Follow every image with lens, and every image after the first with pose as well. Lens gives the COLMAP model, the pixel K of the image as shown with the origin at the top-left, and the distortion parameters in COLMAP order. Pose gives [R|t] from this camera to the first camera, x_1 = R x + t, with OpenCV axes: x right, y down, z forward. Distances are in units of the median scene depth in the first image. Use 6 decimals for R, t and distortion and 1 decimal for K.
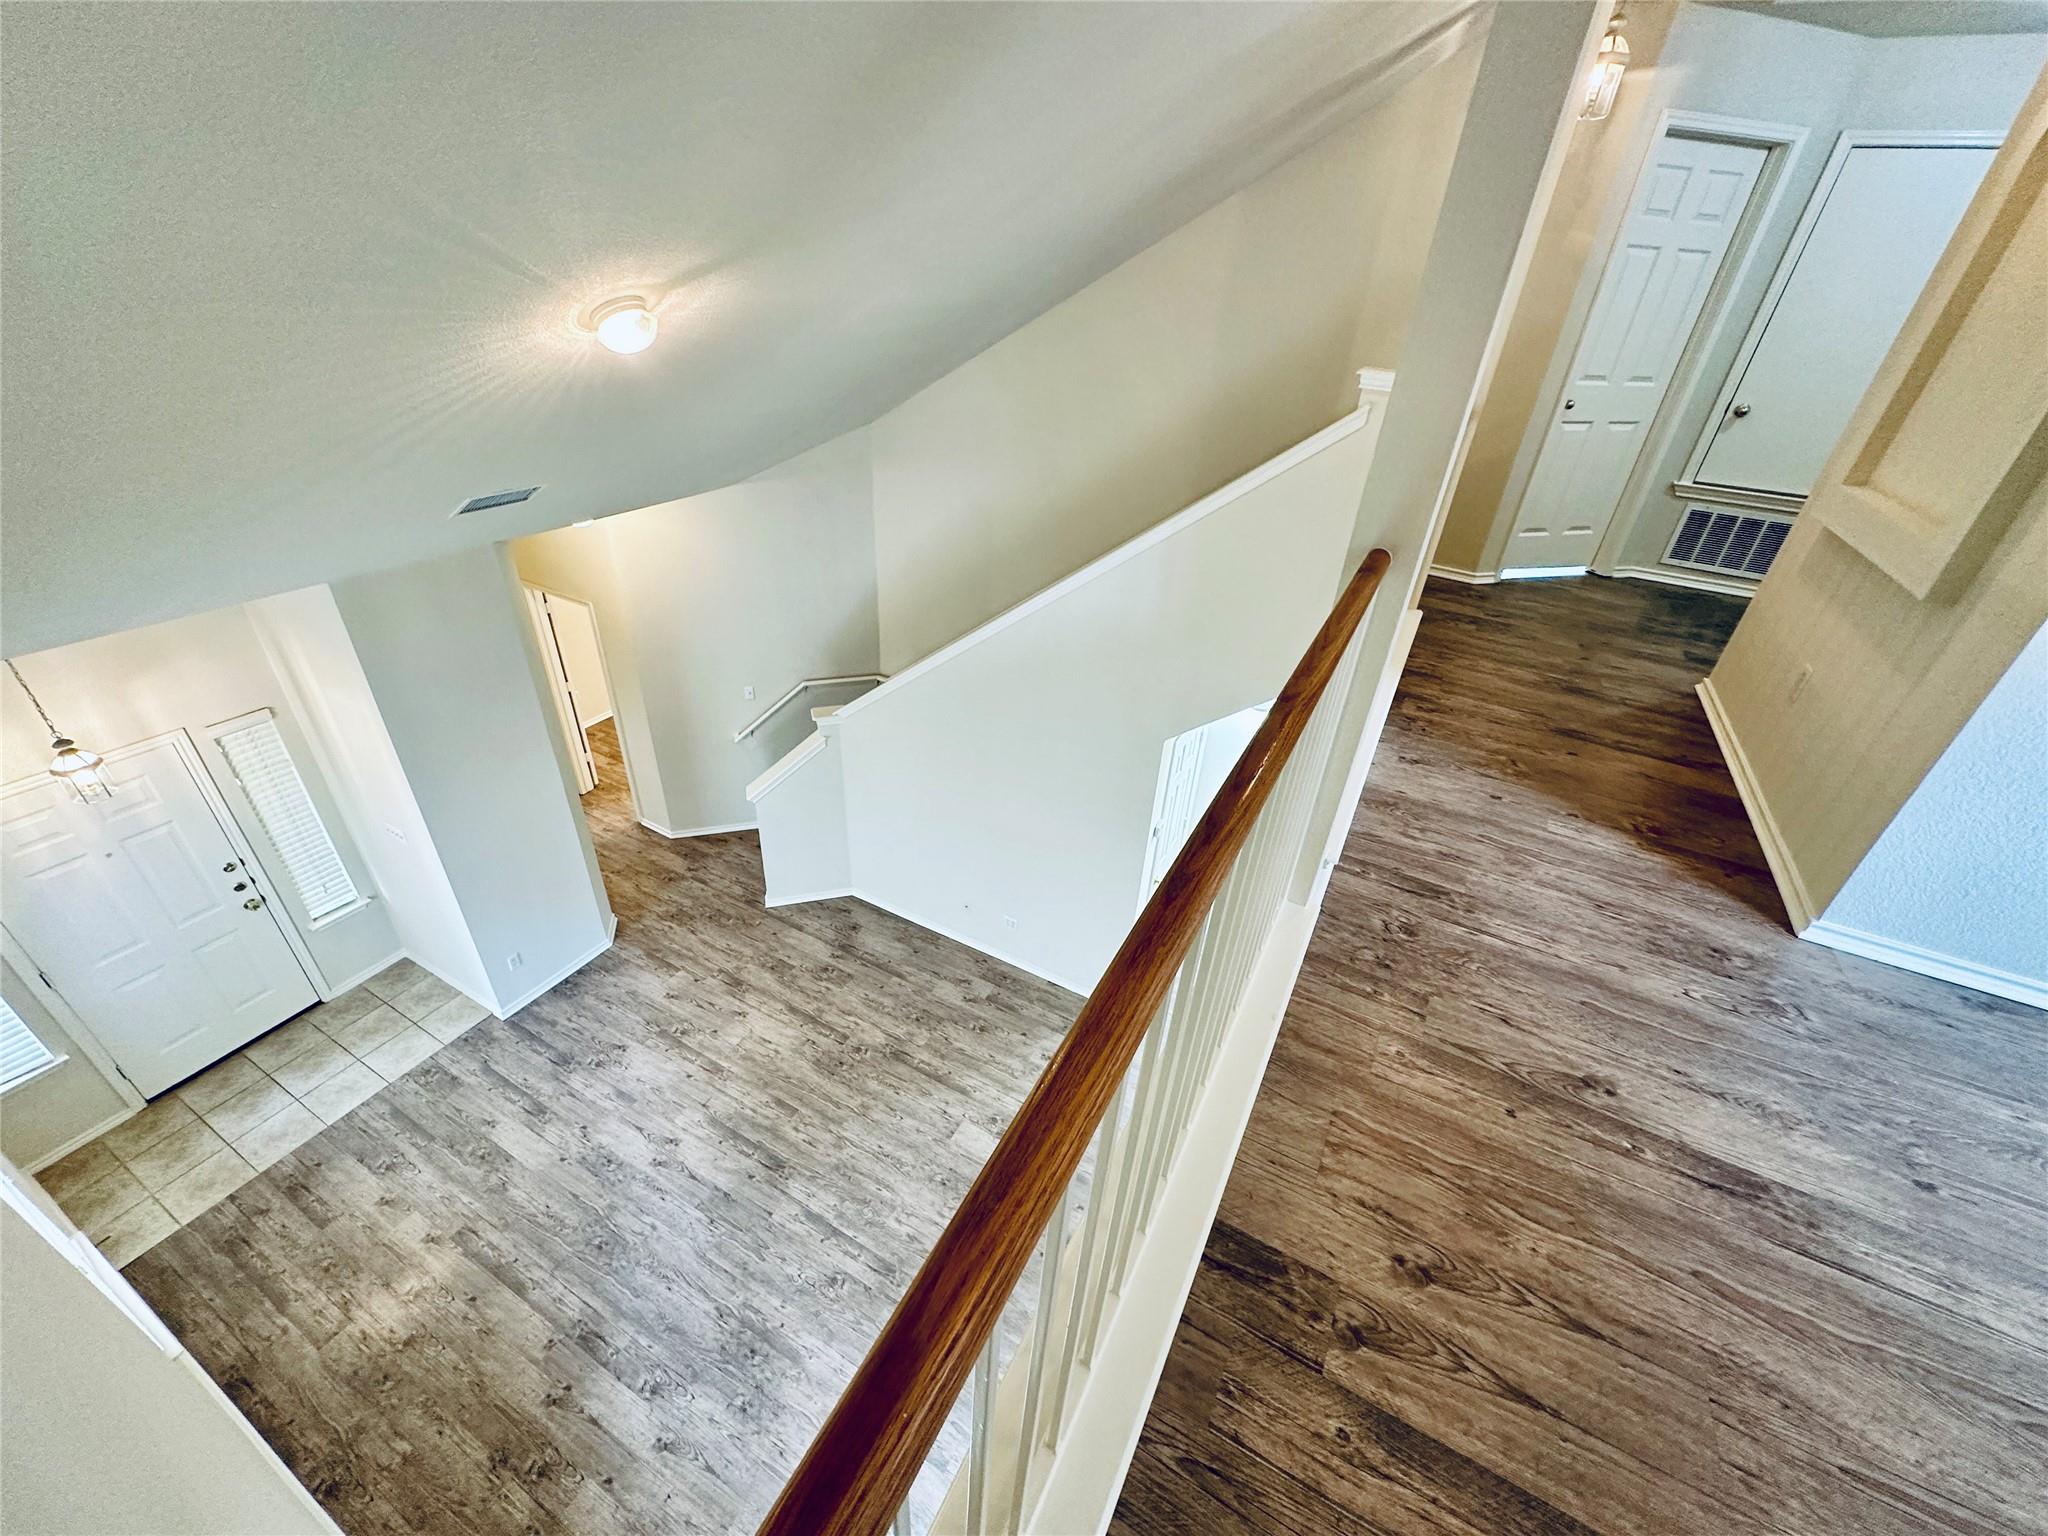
lens RADIAL K [[815.9, 0, 1021.8], [0, 815.9, 766.8], [0, 0, 1]] dist [-0.001482, 0.000814]
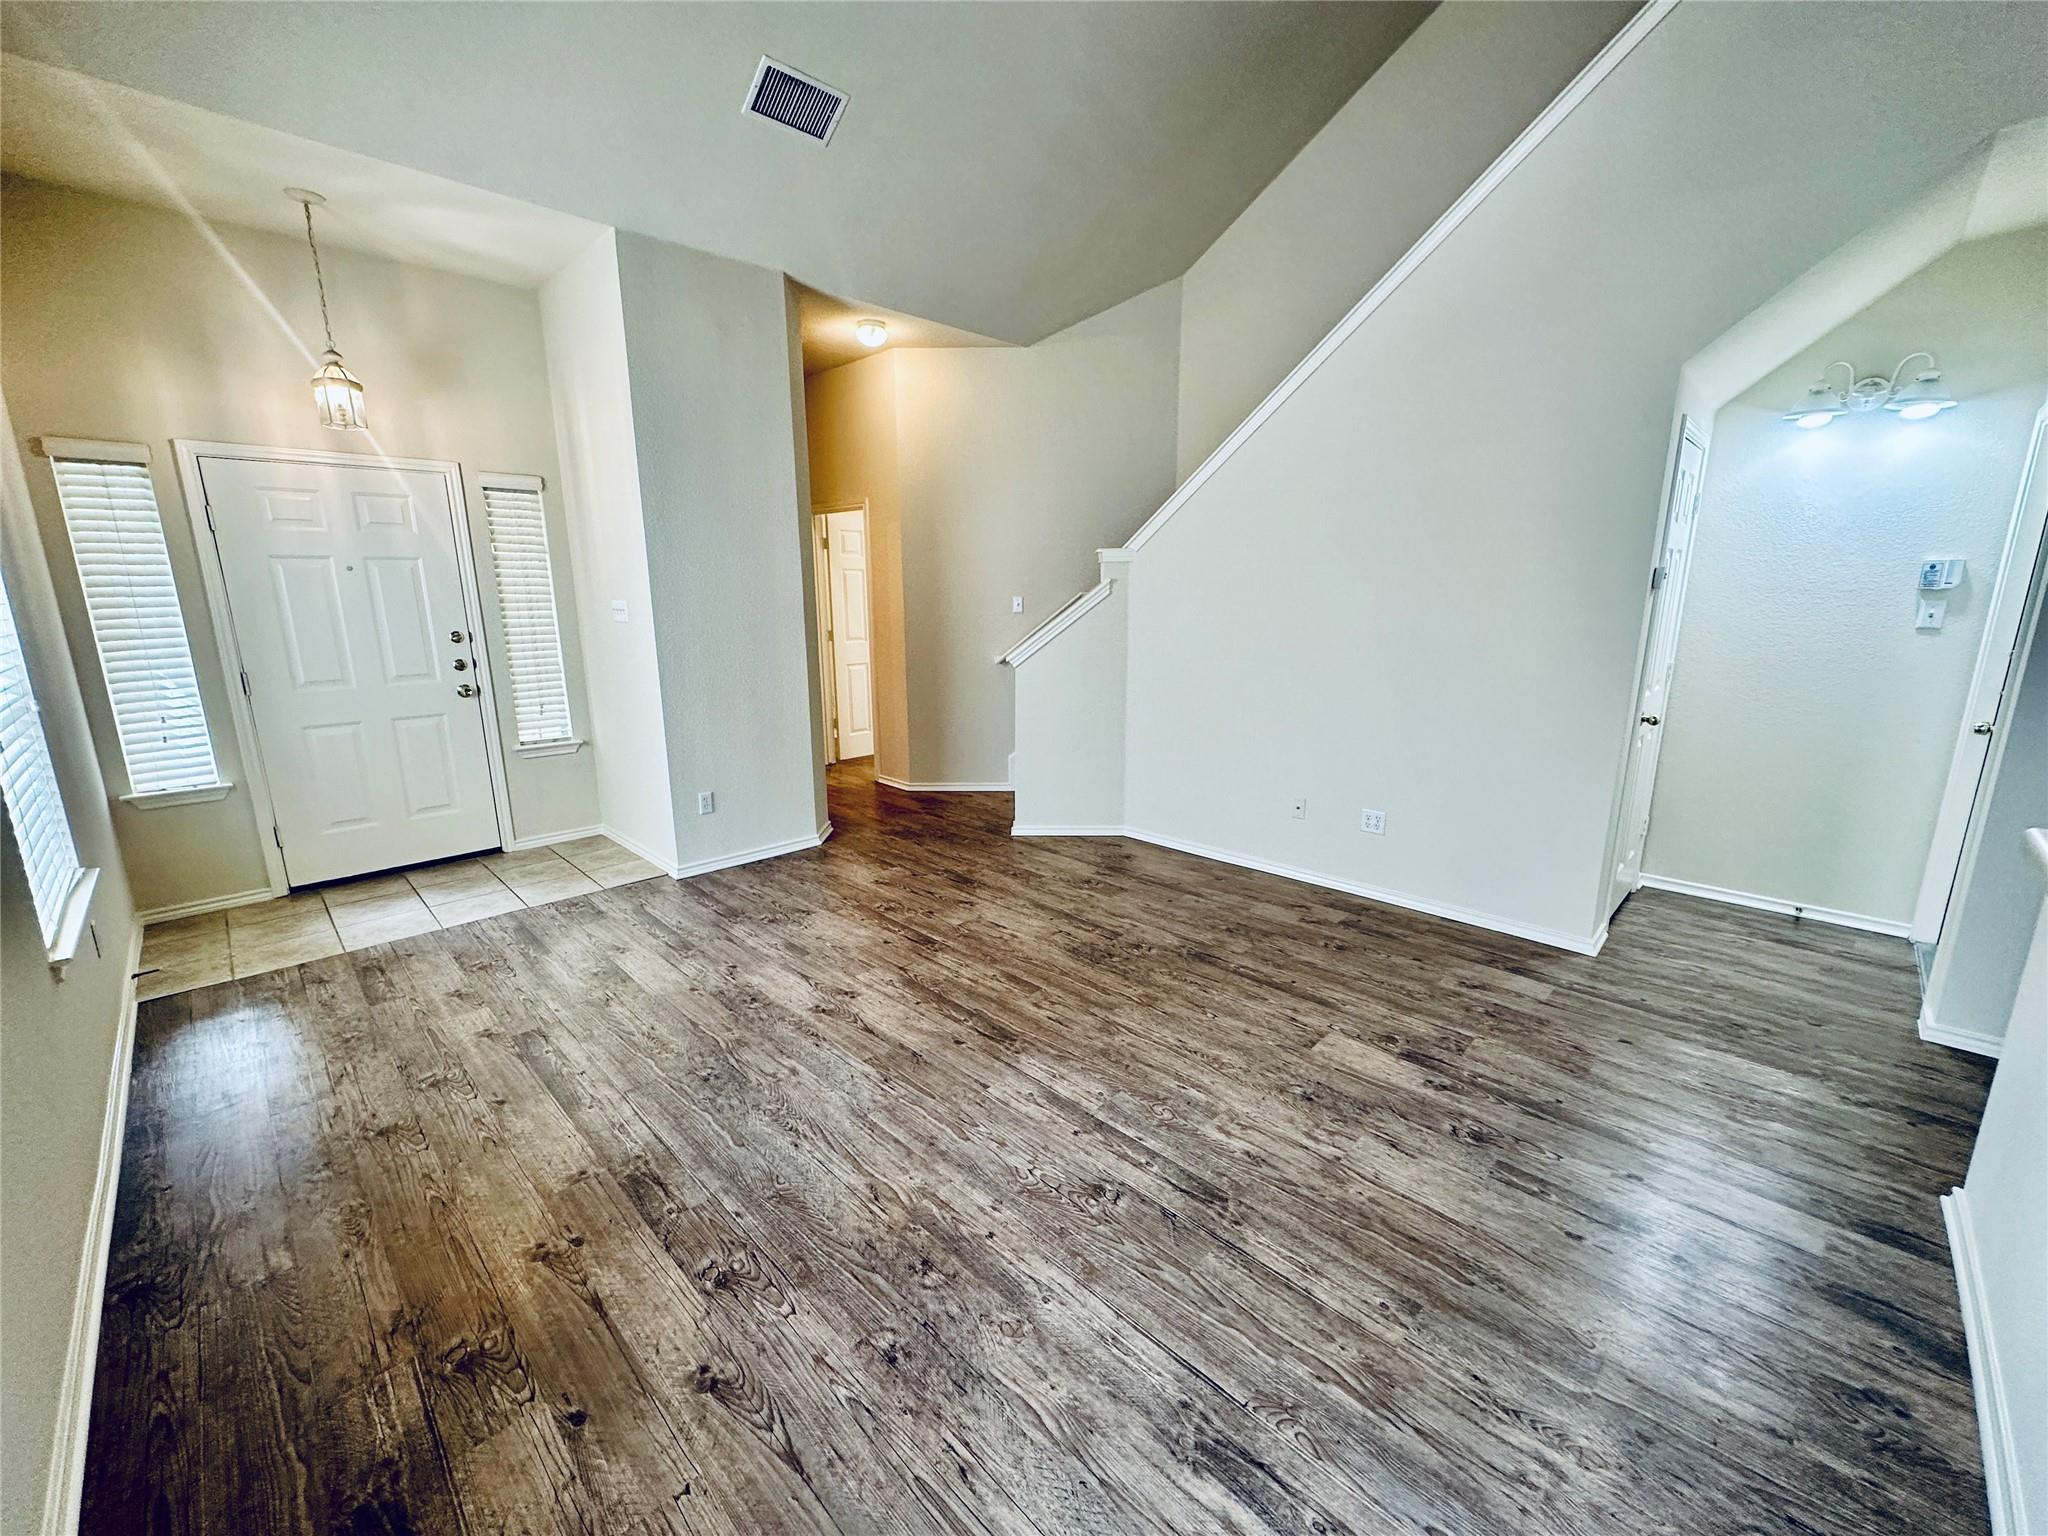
lens RADIAL K [[815.9, 0, 1021.8], [0, 815.9, 766.8], [0, 0, 1]] dist [-0.001482, 0.000814]
pose [[0.957712, 0.003393, -0.287708, -0.113488], [-0.100731, 0.940605, -0.324214, 0.464713], [0.269520, 0.339485, 0.901171, 0.390363]]
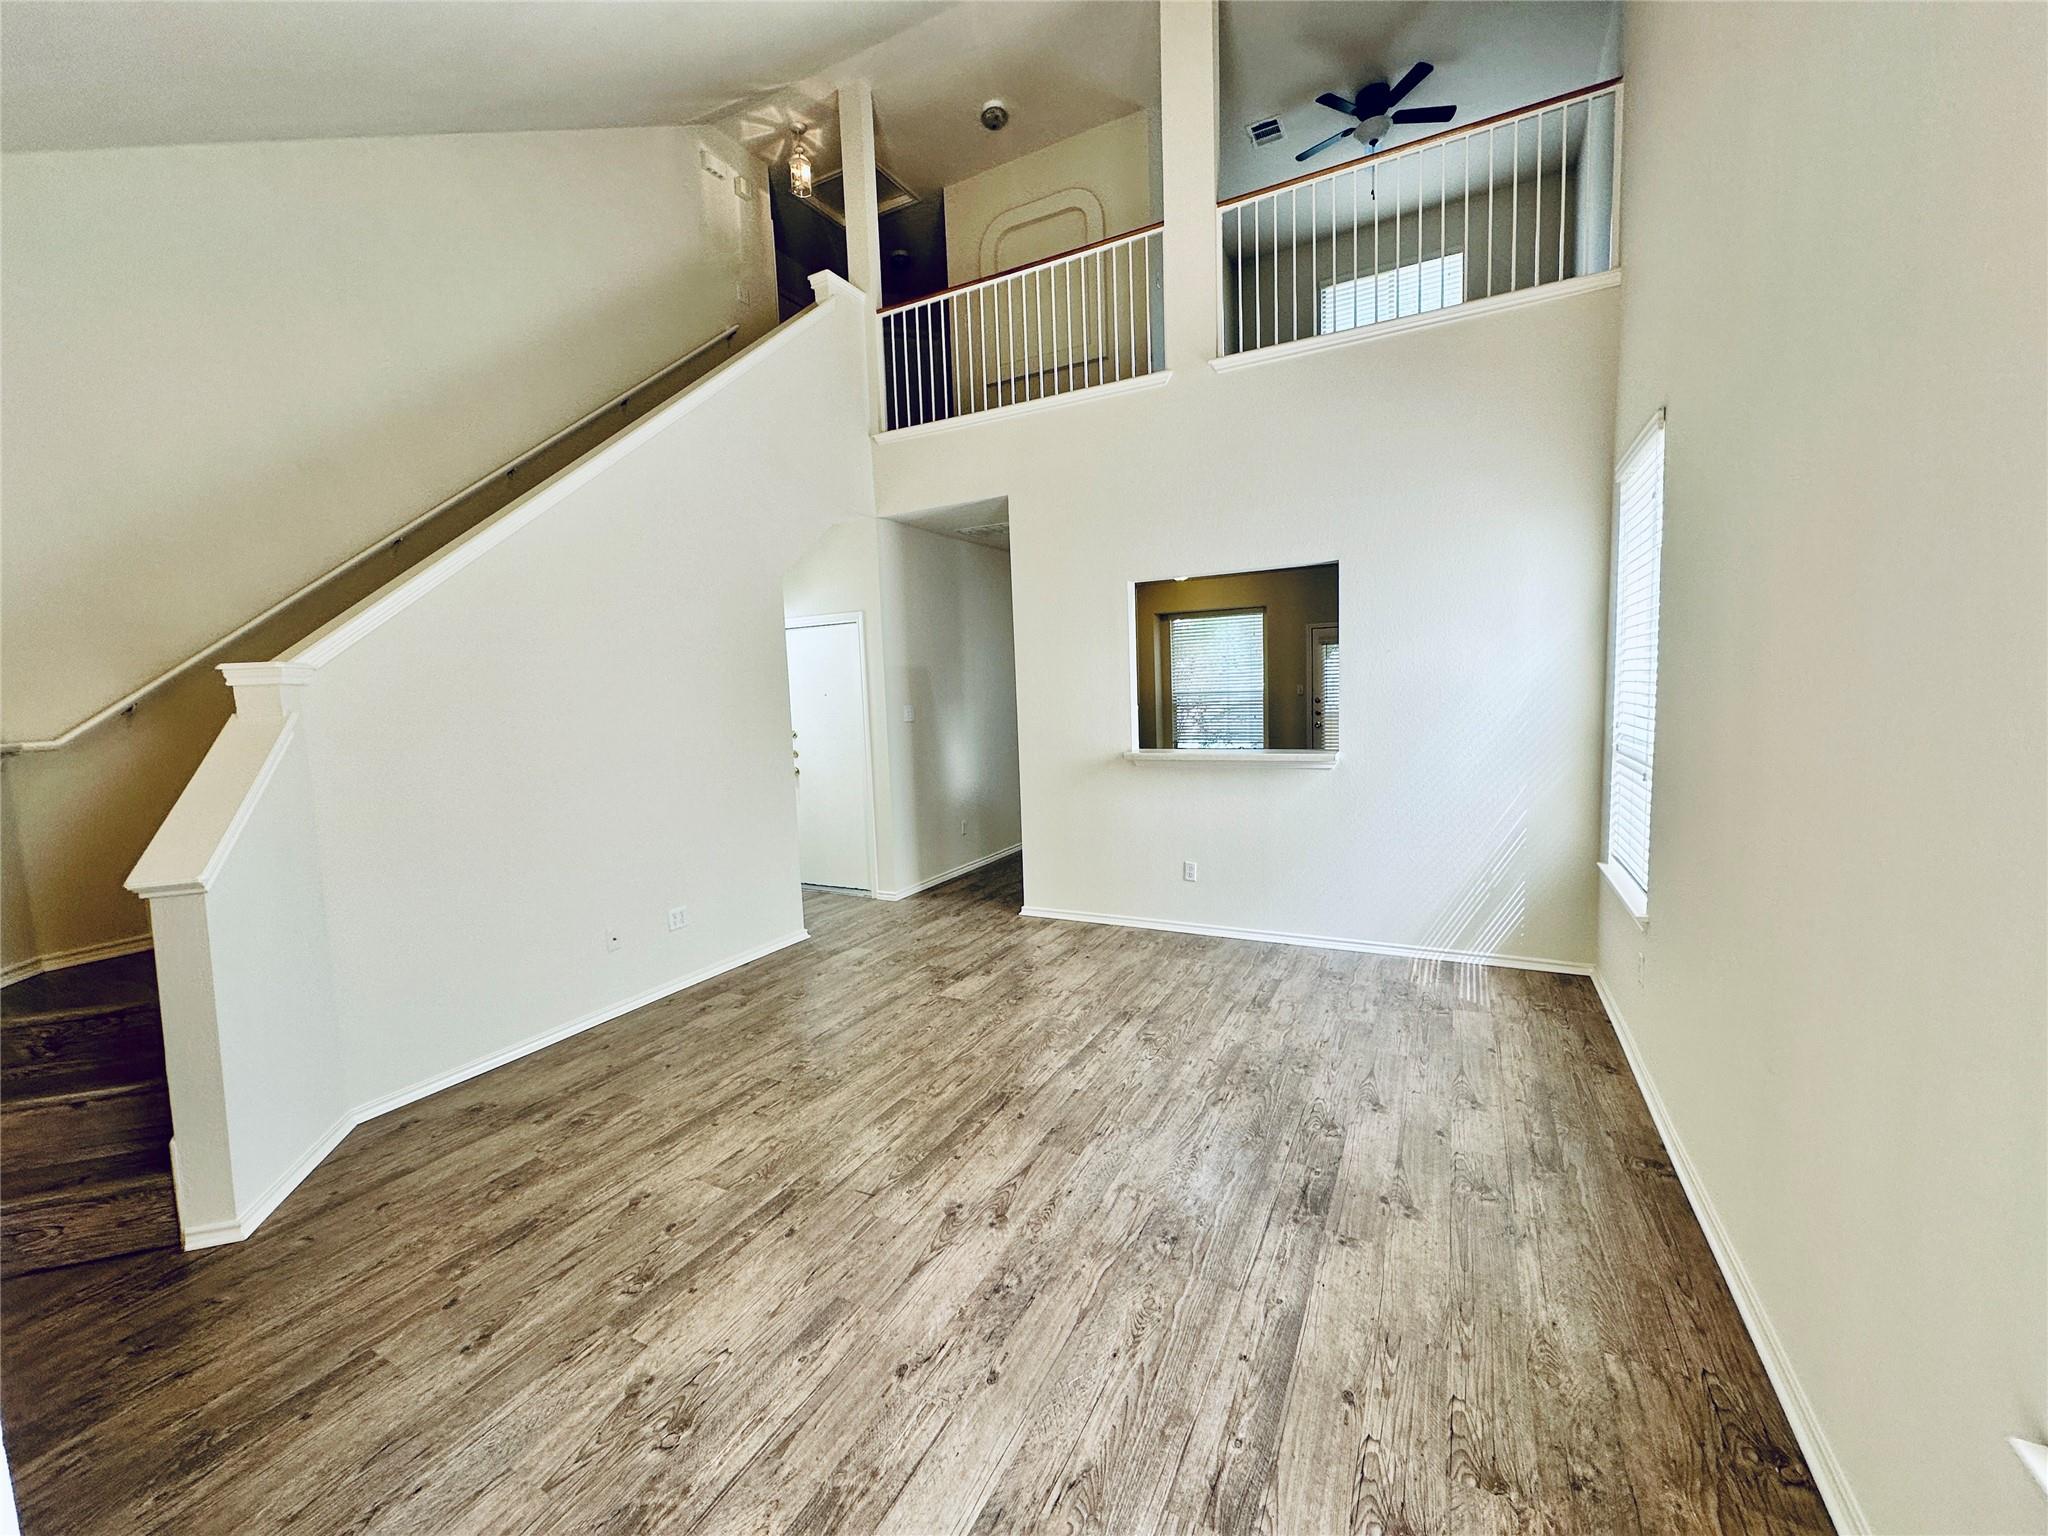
lens RADIAL K [[815.9, 0, 1021.8], [0, 815.9, 766.8], [0, 0, 1]] dist [-0.001482, 0.000814]
pose [[-0.011457, -0.148473, 0.988850, -0.836477], [0.558738, 0.819176, 0.129471, 0.191076], [-0.829265, 0.553991, 0.073572, 0.746964]]
